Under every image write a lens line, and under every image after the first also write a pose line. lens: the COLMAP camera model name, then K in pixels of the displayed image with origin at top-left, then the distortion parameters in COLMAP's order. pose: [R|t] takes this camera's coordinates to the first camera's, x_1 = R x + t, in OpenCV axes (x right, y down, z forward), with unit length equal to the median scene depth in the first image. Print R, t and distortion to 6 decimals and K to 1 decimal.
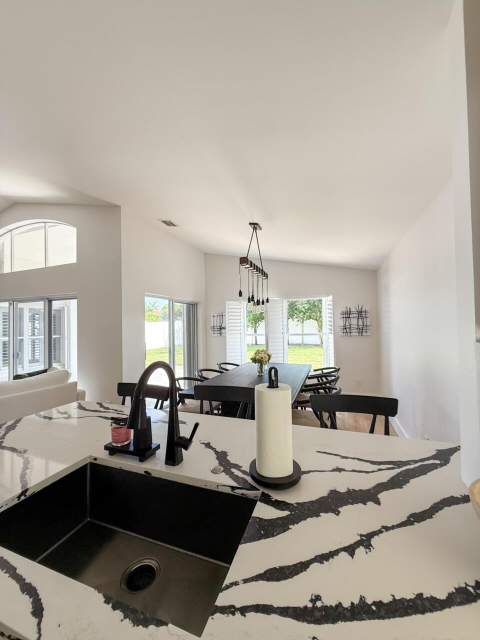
lens RADIAL K [[253.4, 0, 239.3], [0, 253.4, 320.8], [0, 0, 1]] dist [0.003062, 0.000154]
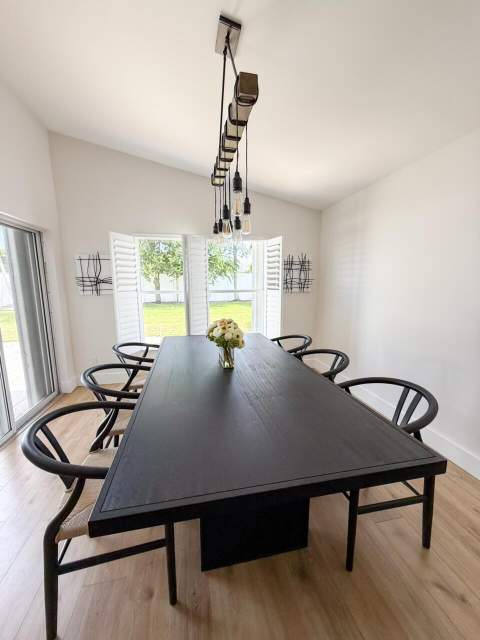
lens RADIAL K [[253.4, 0, 239.4], [0, 253.4, 320.7], [0, 0, 1]] dist [0.003062, 0.000154]
pose [[0.852489, -0.067102, 0.518420, -0.126666], [-0.020647, 0.986631, 0.161657, 0.022214], [-0.522337, -0.148515, 0.839707, 0.403523]]
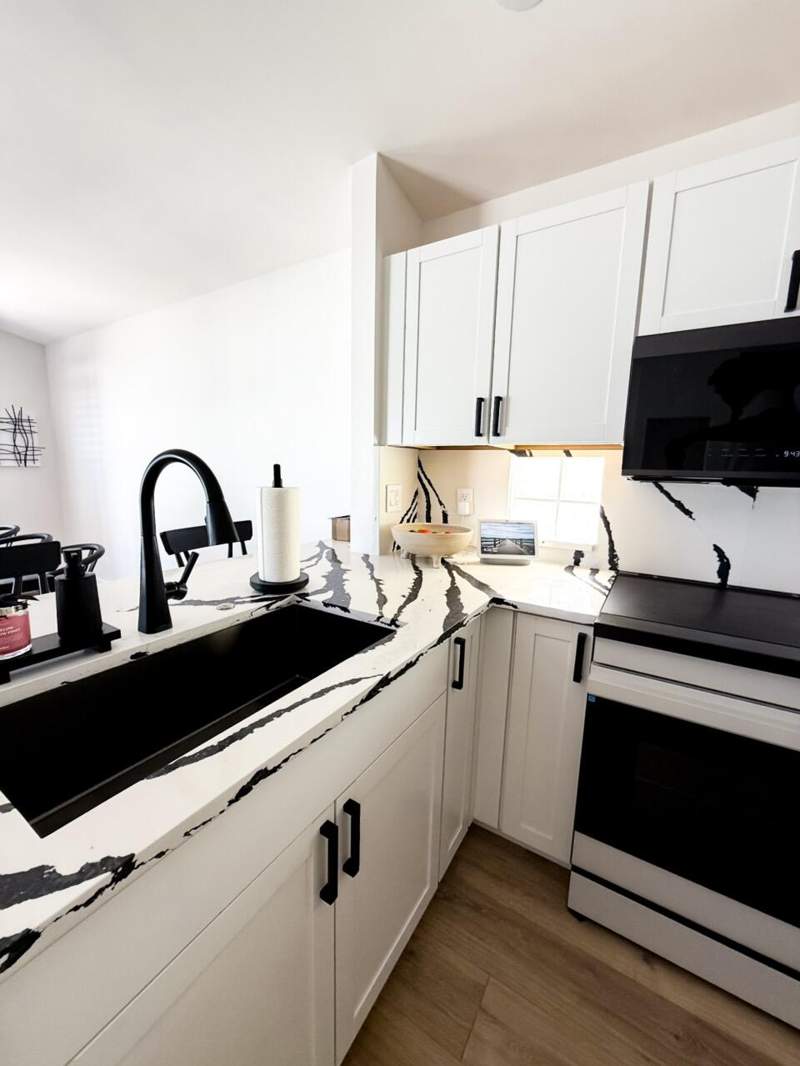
lens RADIAL K [[422.0, 0, 395.0], [0, 422.0, 533.4], [0, 0, 1]] dist [0.003062, 0.000154]
pose [[0.212175, -0.128016, 0.968810, -0.225106], [-0.046098, 0.988968, 0.140776, 0.036780], [-0.976144, -0.074529, 0.203933, 0.057628]]
